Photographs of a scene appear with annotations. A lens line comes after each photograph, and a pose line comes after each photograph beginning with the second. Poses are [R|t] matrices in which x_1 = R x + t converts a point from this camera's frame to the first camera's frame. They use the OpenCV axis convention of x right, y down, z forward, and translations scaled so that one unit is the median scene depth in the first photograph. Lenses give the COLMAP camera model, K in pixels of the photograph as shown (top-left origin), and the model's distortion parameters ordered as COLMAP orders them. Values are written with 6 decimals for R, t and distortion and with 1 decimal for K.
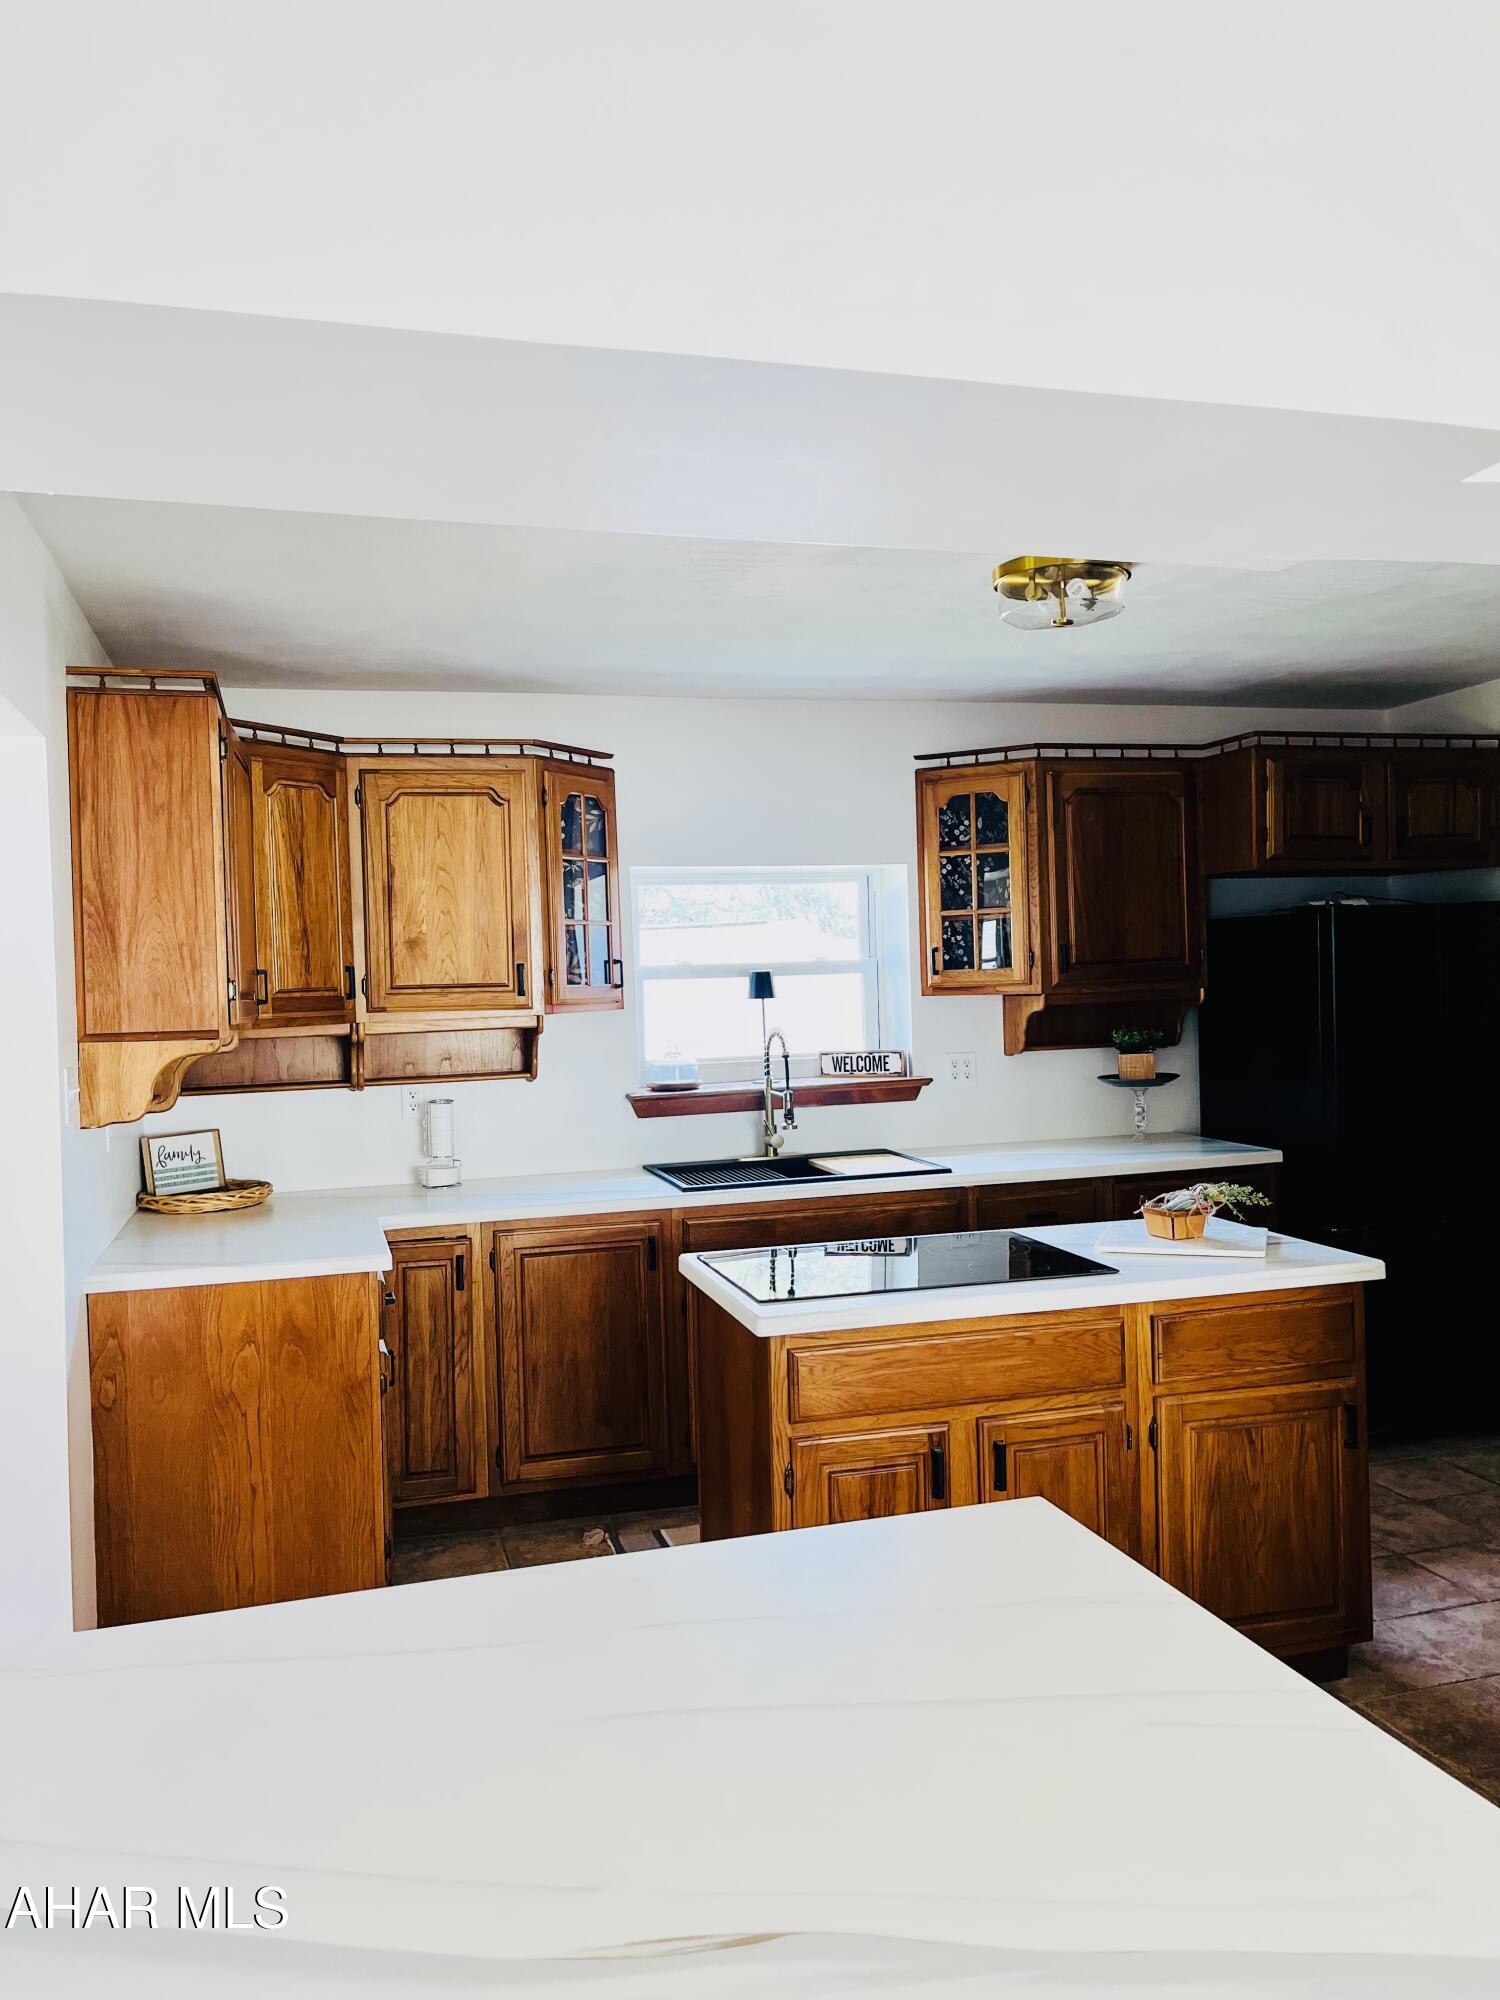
lens RADIAL K [[1523.1, 0, 750.0], [0, 1523.1, 1000.0], [0, 0, 1]] dist [0.078806, -0.098061]
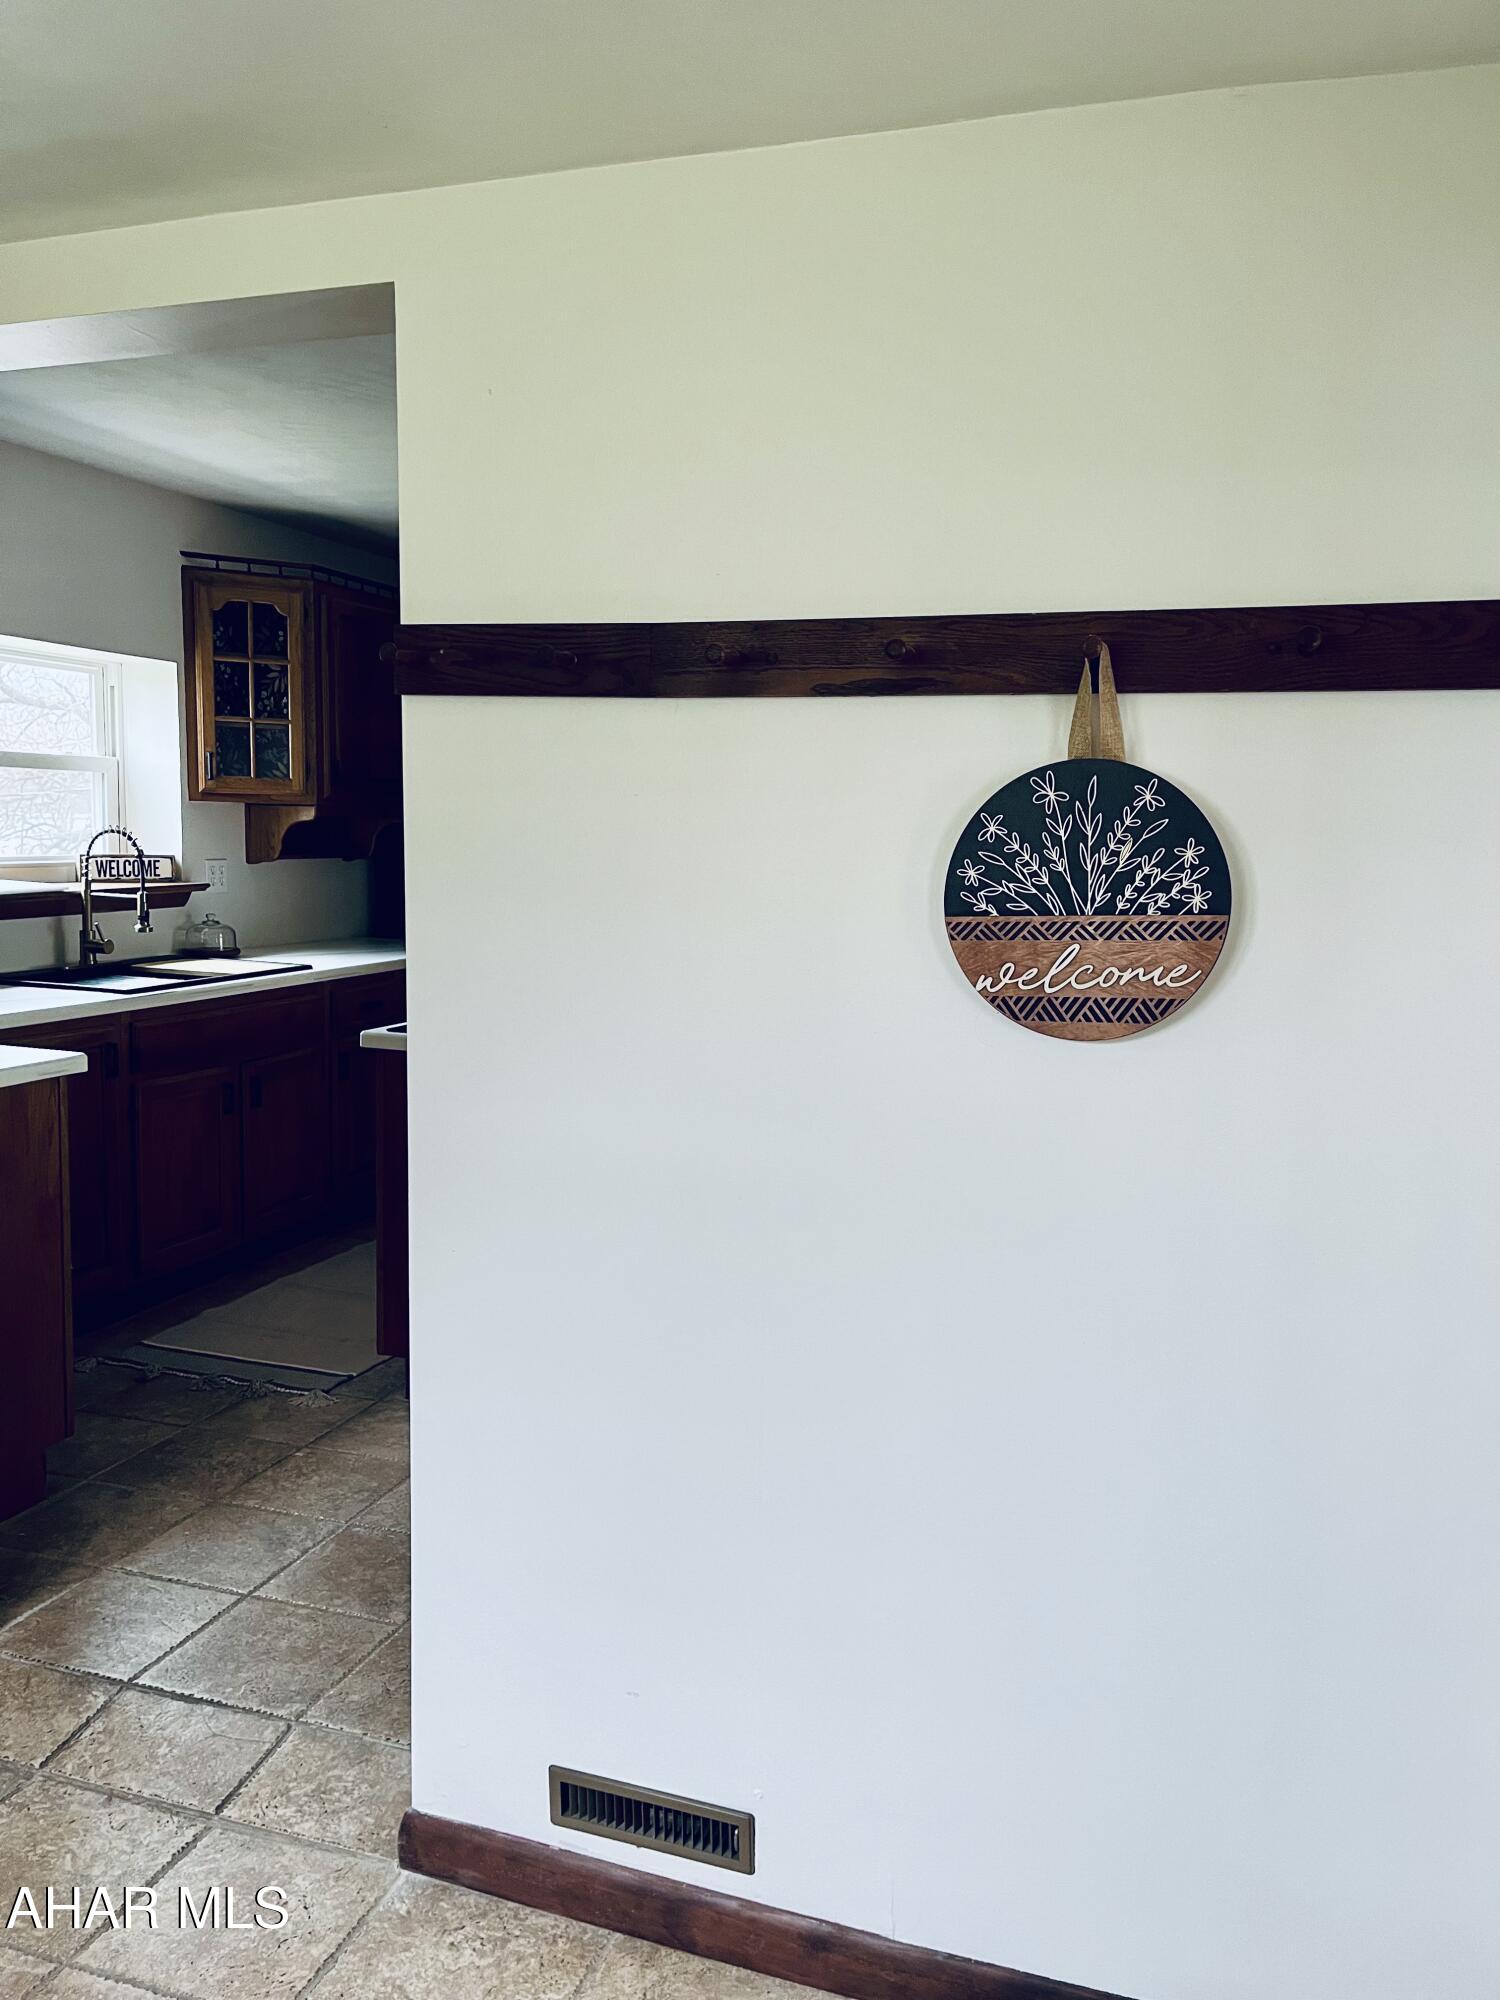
lens RADIAL K [[1523.1, 0, 750.0], [0, 1523.1, 1000.0], [0, 0, 1]] dist [0.078806, -0.098061]
pose [[0.573825, -0.052362, 0.817302, -0.507226], [-0.023961, 0.996453, 0.080663, 0.037503], [-0.818627, -0.065870, 0.570535, 0.124951]]
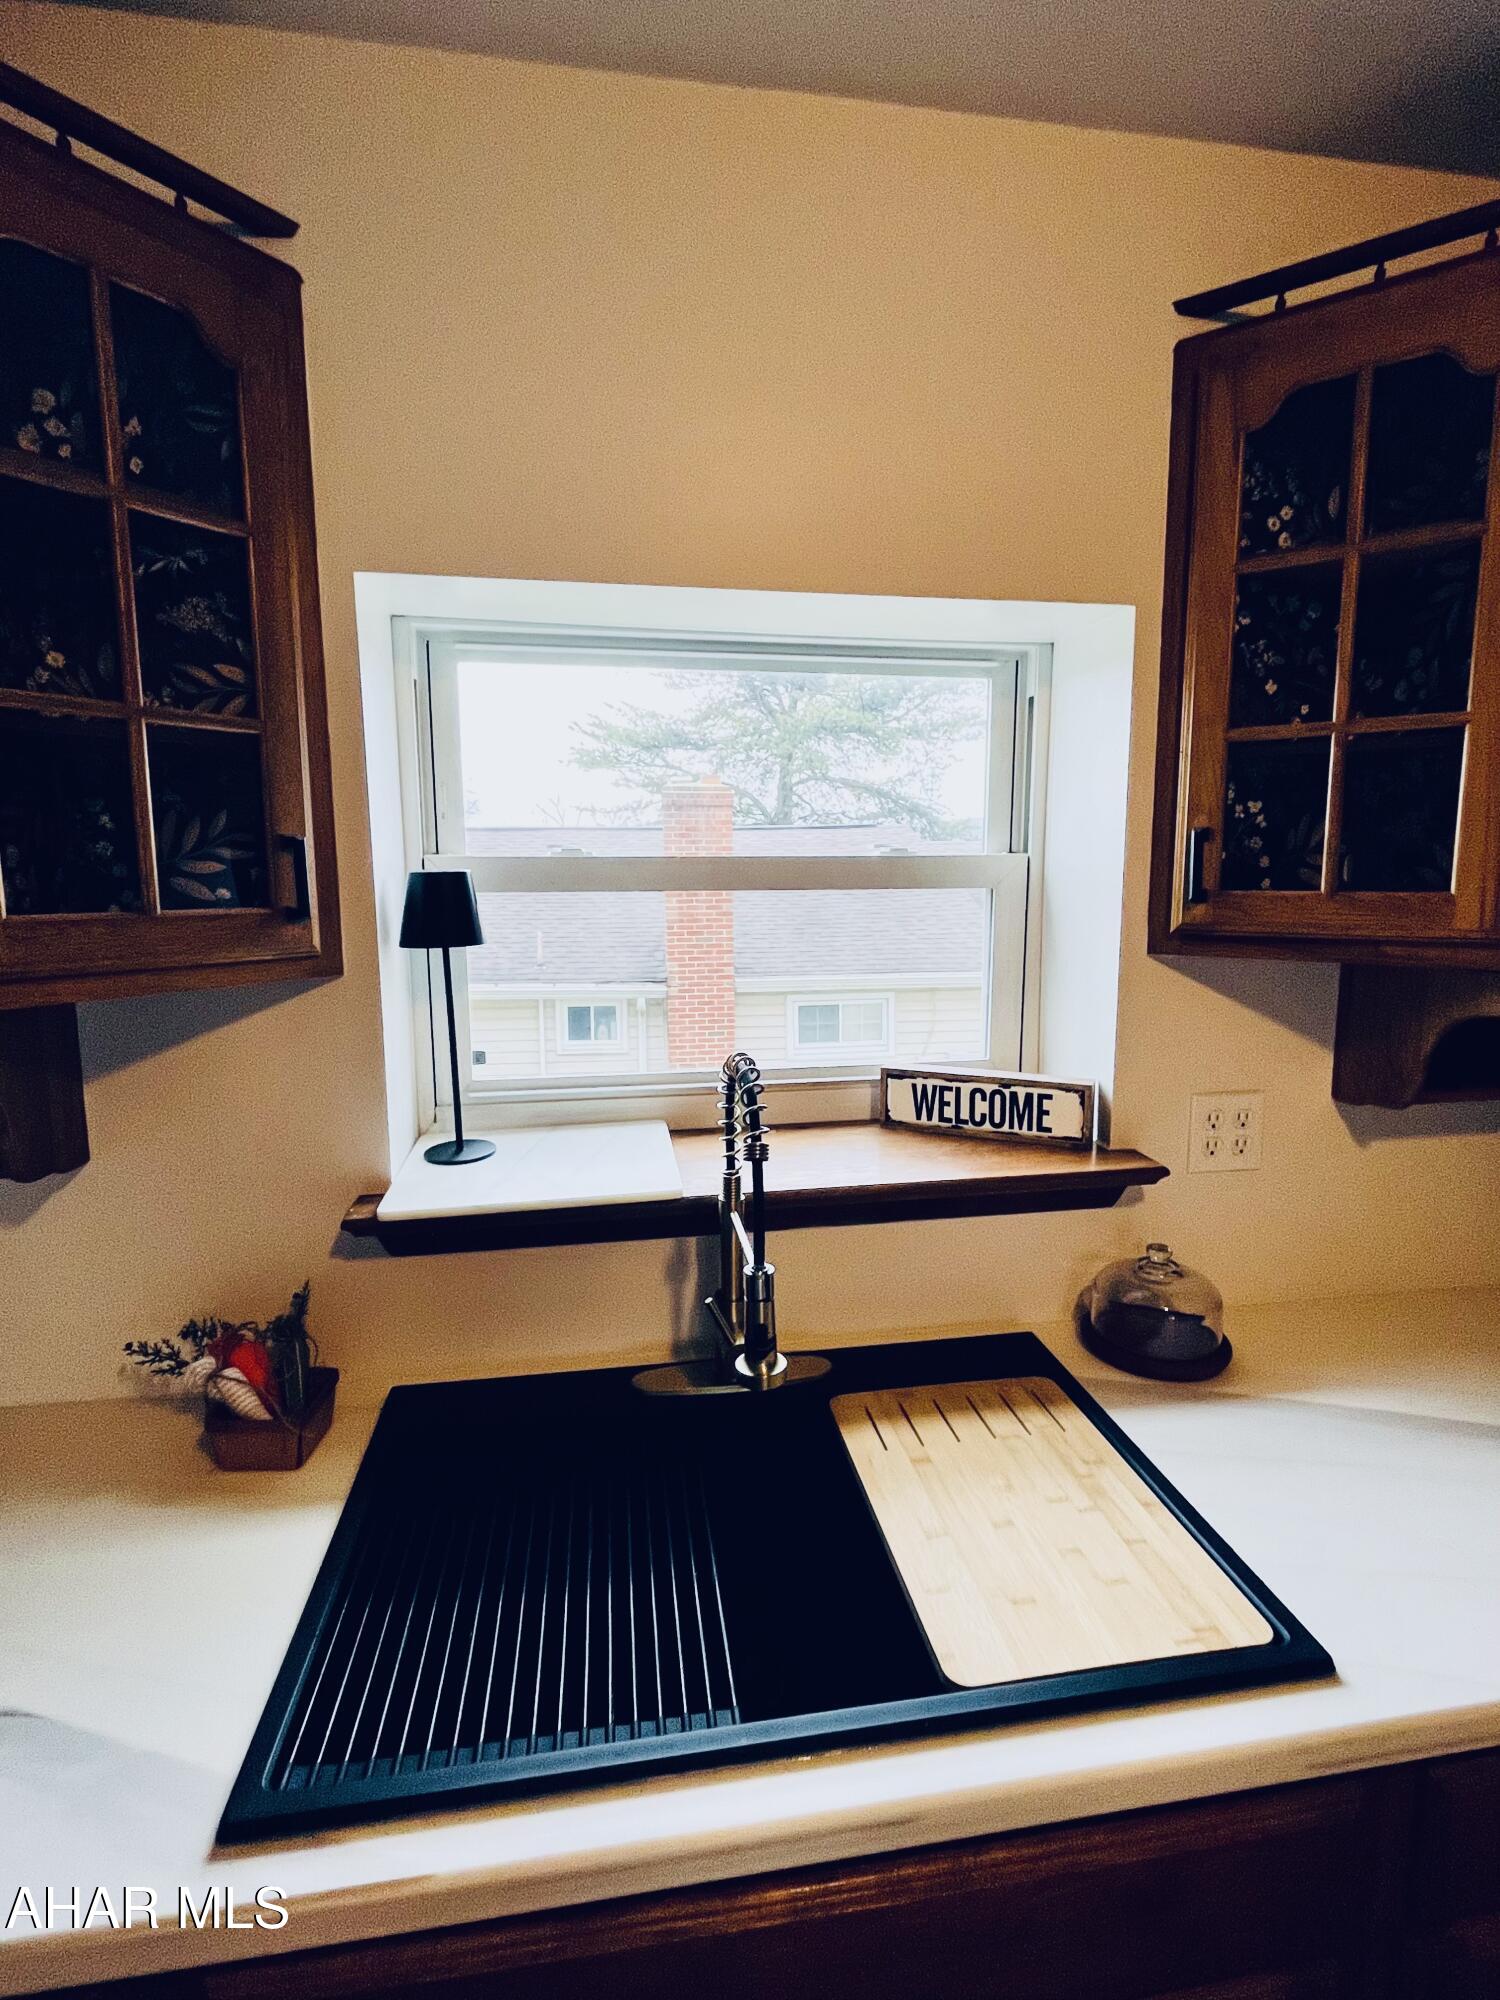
lens RADIAL K [[913.9, 0, 750.0], [0, 913.9, 1000.0], [0, 0, 1]] dist [-0.002401, -0.000516]
pose [[0.991536, 0.040716, -0.123283, 0.040190], [-0.026602, 0.993119, 0.114045, -0.015124], [0.127078, -0.109801, 0.985797, 0.759421]]
